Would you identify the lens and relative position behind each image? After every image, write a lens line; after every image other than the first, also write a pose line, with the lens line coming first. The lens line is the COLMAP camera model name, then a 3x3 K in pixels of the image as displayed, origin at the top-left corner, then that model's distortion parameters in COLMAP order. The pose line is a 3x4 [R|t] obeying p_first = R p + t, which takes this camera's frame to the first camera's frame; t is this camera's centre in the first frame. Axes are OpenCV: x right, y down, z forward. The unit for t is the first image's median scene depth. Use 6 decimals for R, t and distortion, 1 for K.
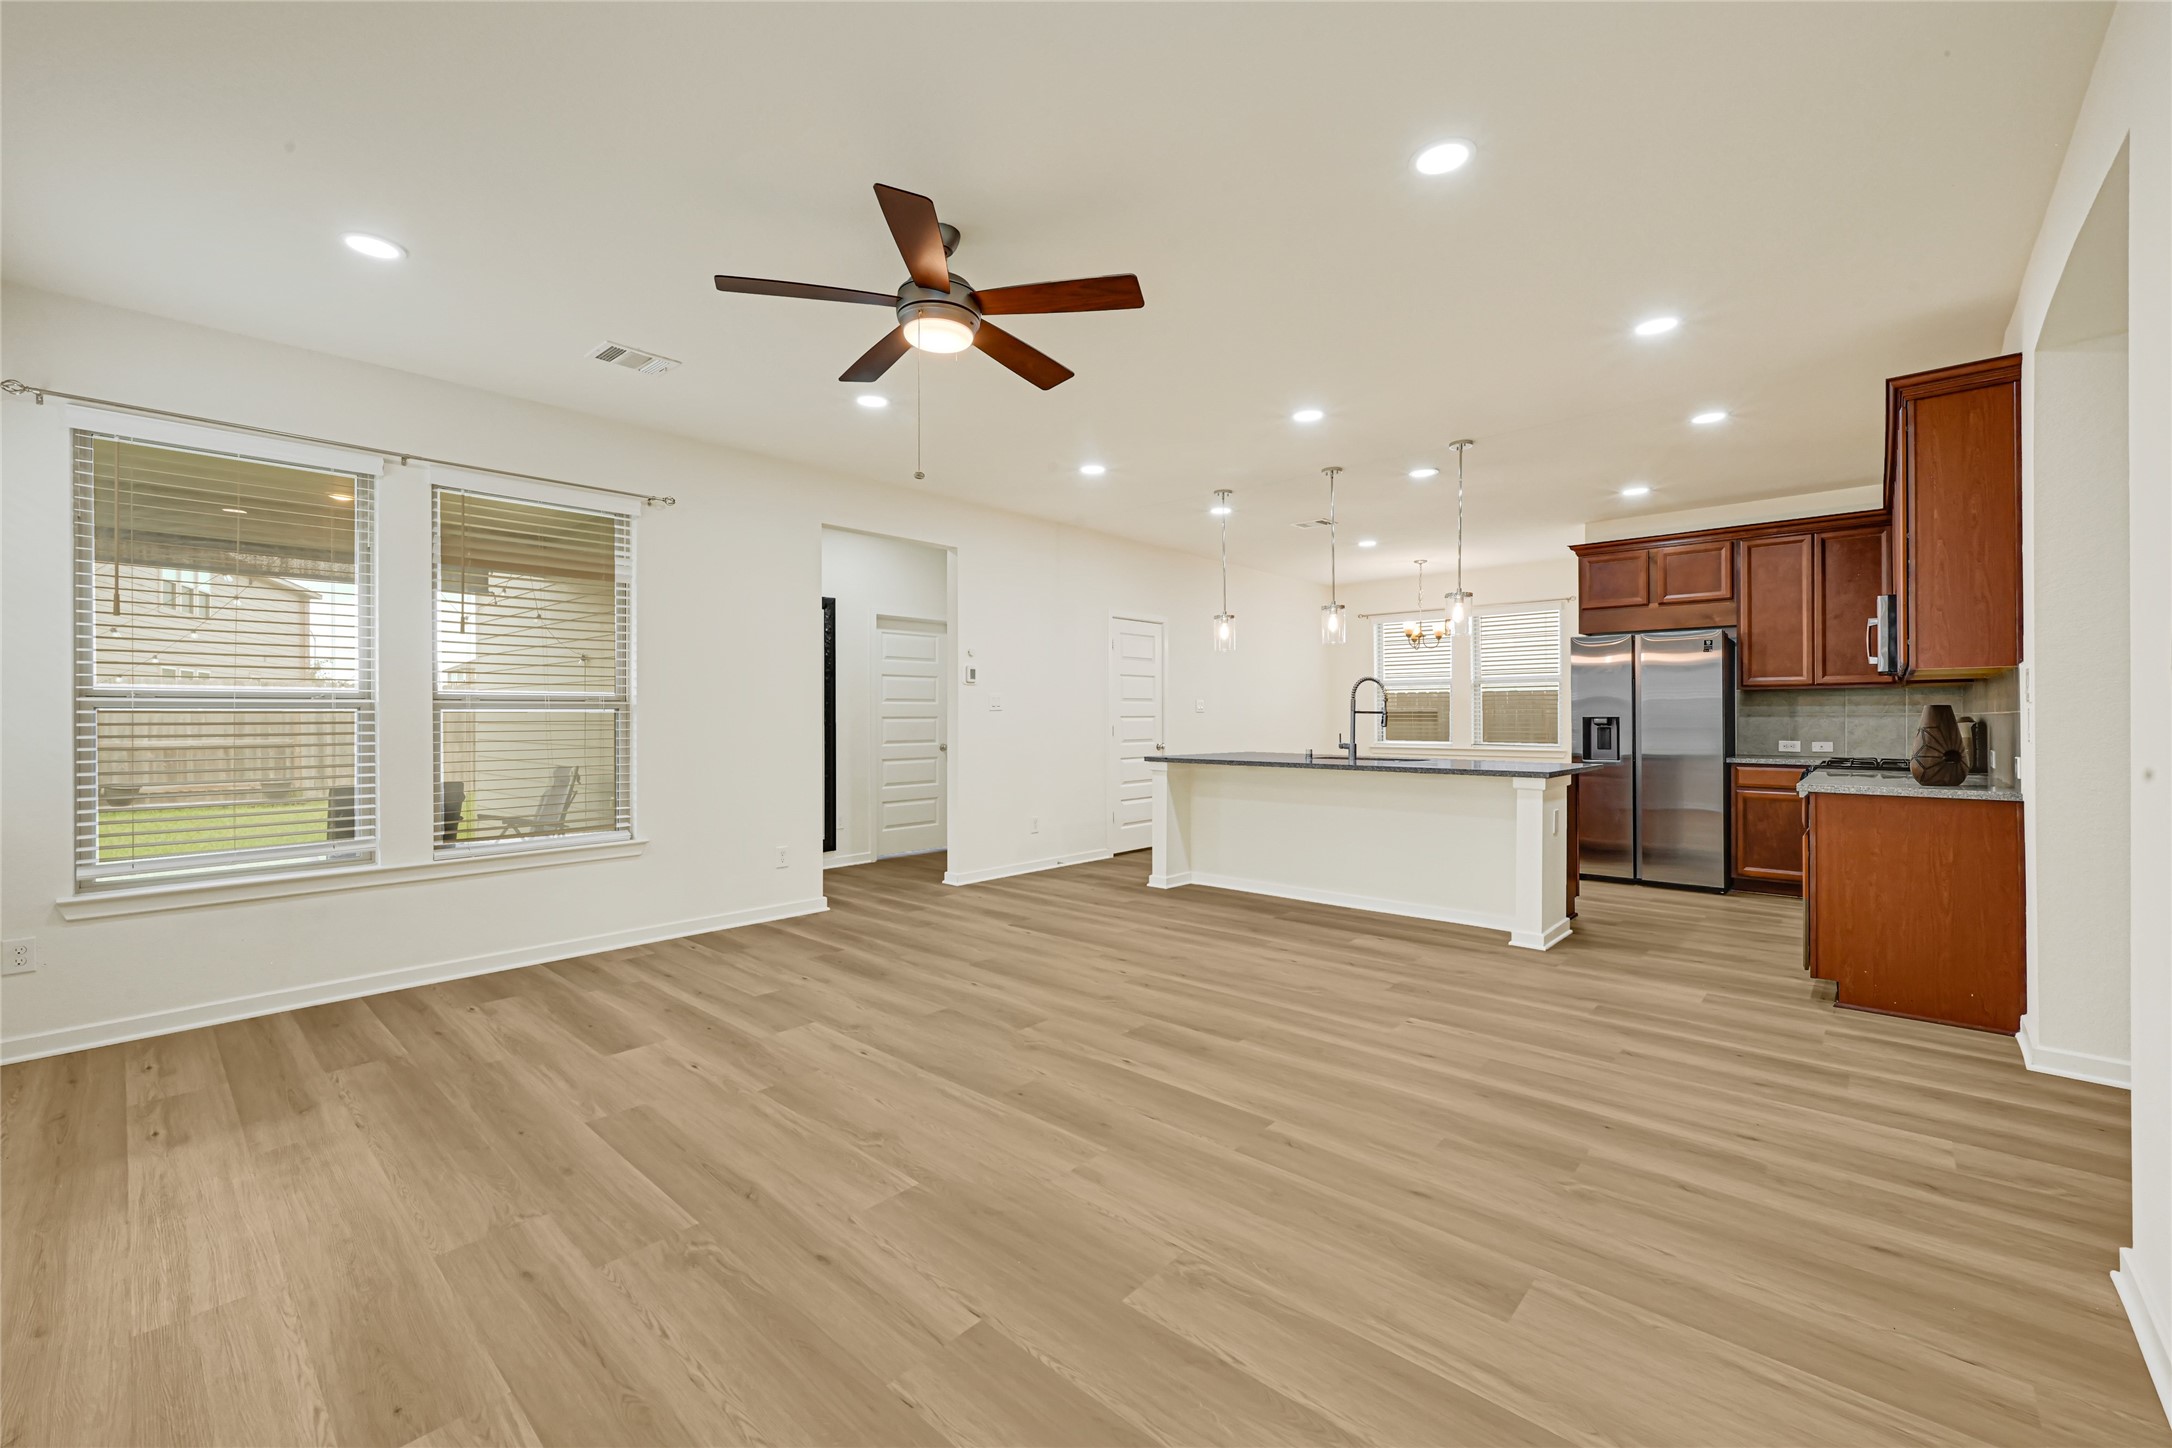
lens RADIAL K [[877.2, 0, 1082.2], [0, 877.2, 720.0], [0, 0, 1]] dist [0.000013, -0.000112]
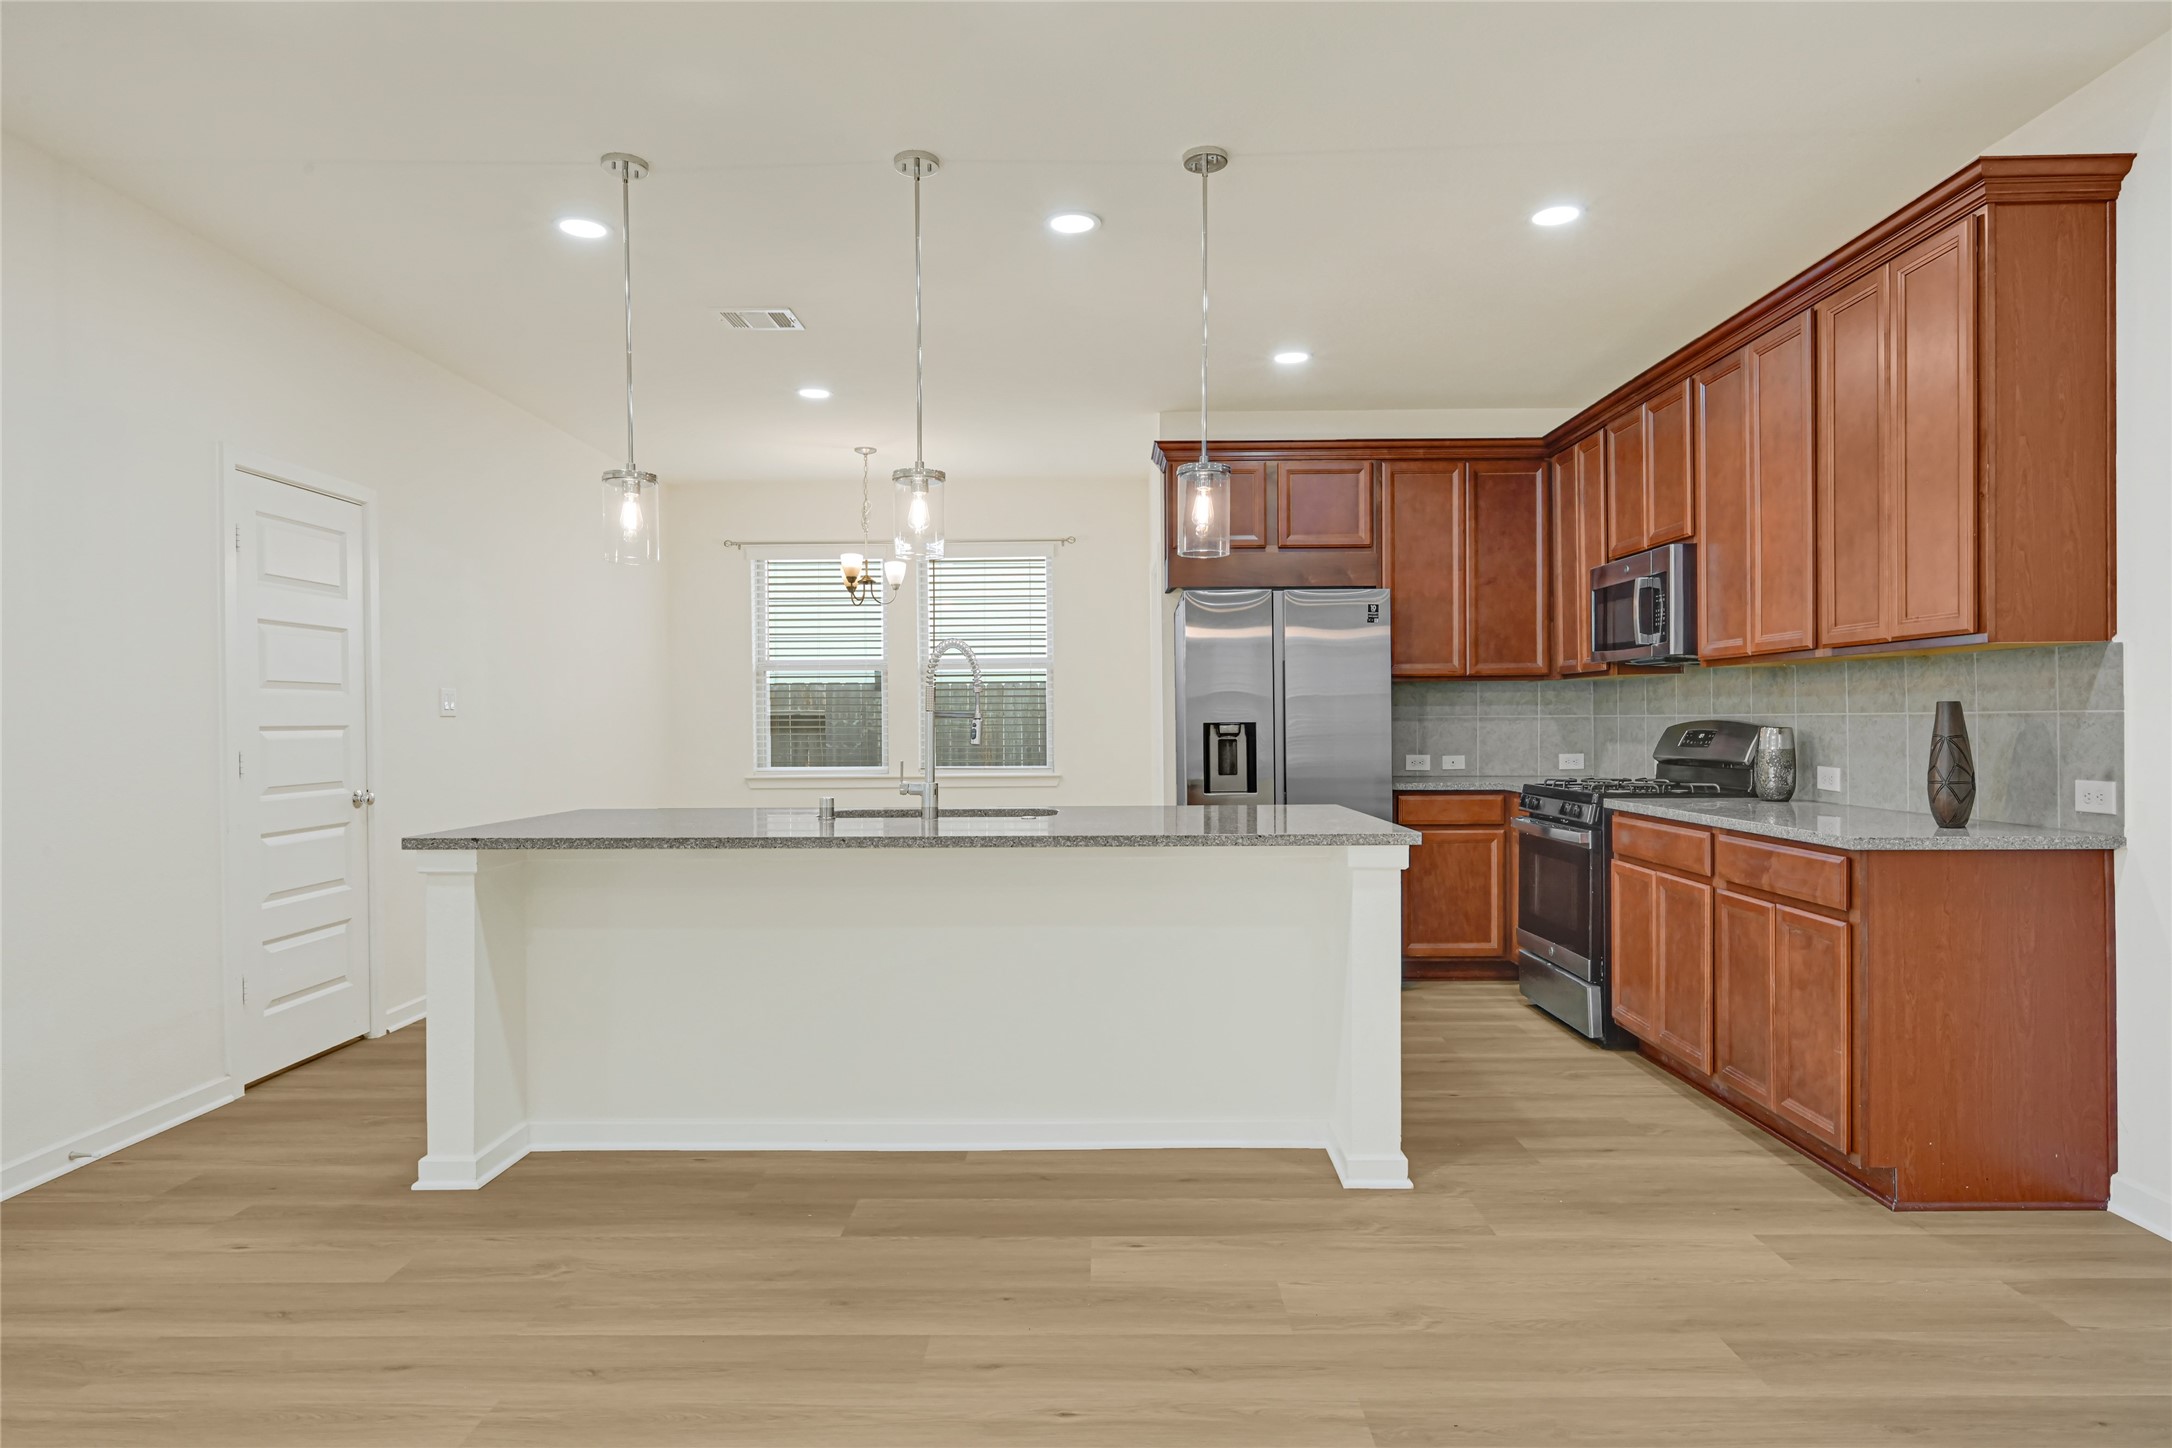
lens RADIAL K [[1237.4, 0, 1089.7], [0, 1237.4, 733.3], [0, 0, 1]] dist [-0.001955, -0.000361]
pose [[0.747004, -0.010713, 0.664733, -0.090165], [0.008125, 0.999943, 0.006985, -0.004679], [-0.664770, 0.000183, 0.747048, 0.689638]]
